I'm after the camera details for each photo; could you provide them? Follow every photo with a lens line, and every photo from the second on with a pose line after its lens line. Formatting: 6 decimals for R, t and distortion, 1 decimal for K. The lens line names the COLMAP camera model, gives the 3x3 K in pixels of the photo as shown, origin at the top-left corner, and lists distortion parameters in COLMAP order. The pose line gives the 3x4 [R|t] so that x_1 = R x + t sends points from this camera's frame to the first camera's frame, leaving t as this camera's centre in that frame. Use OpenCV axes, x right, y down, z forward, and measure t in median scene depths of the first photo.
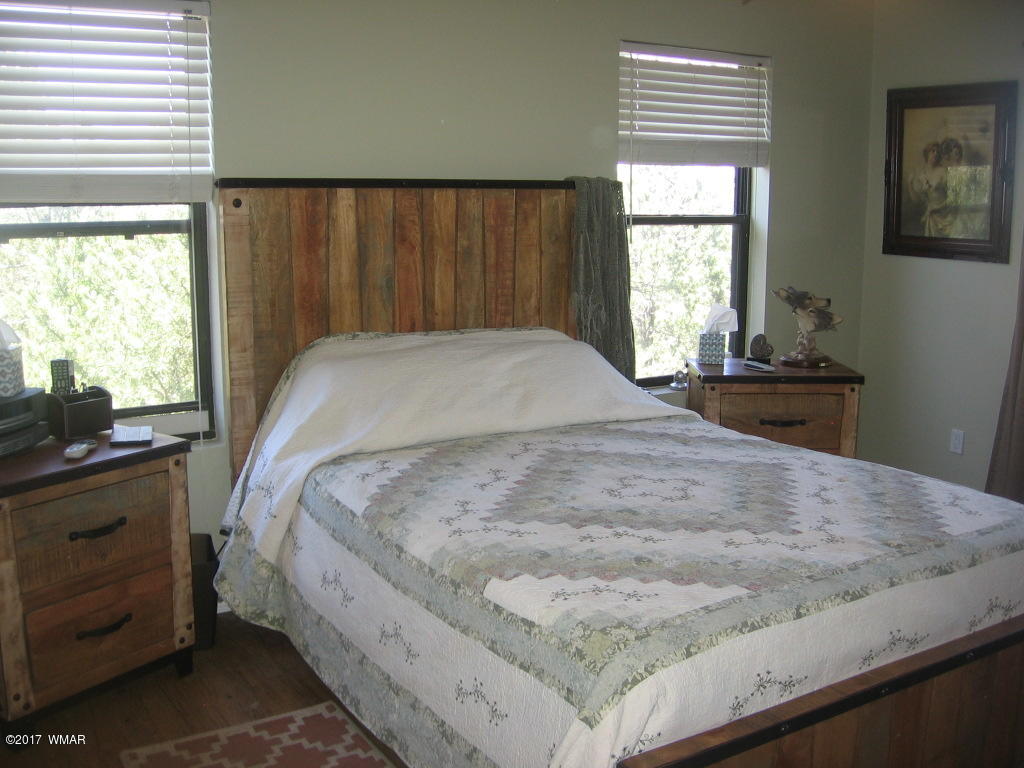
lens RADIAL K [[1075.5, 0, 505.0], [0, 1075.5, 382.7], [0, 0, 1]] dist [-0.141071, 0.080284]
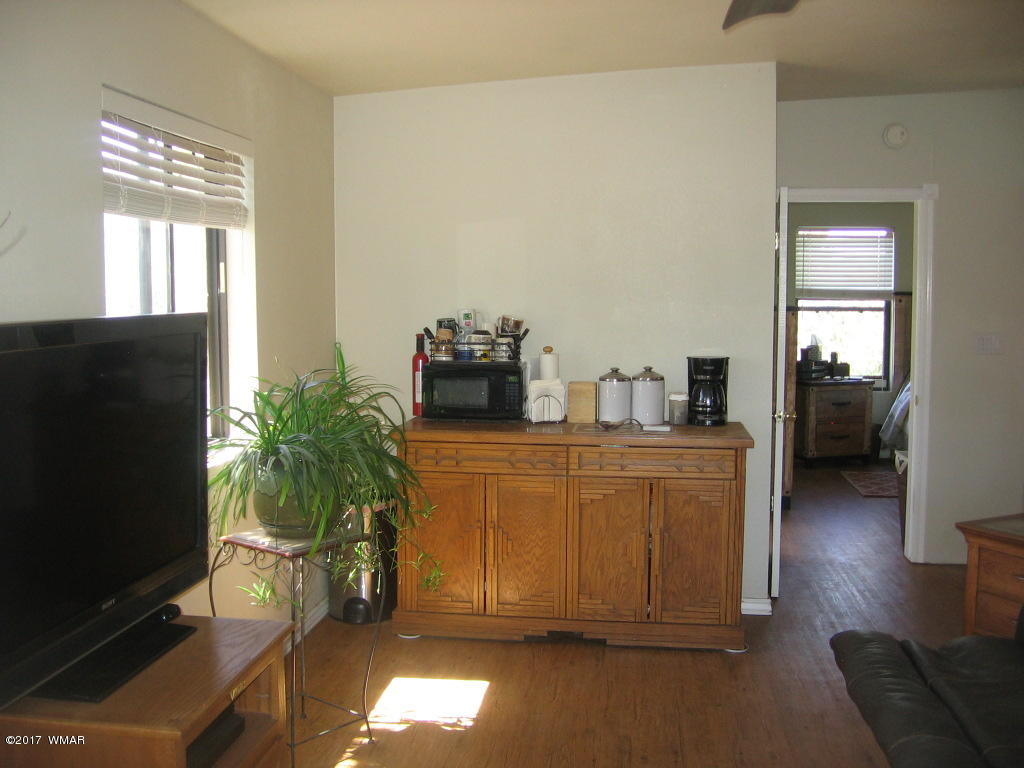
lens RADIAL K [[1075.5, 0, 505.0], [0, 1075.5, 382.7], [0, 0, 1]] dist [-0.141071, 0.080284]
pose [[0.776155, 0.046124, -0.628852, 0.727799], [-0.102918, 0.993213, -0.054177, 0.314277], [0.622086, 0.106770, 0.775635, -1.848078]]
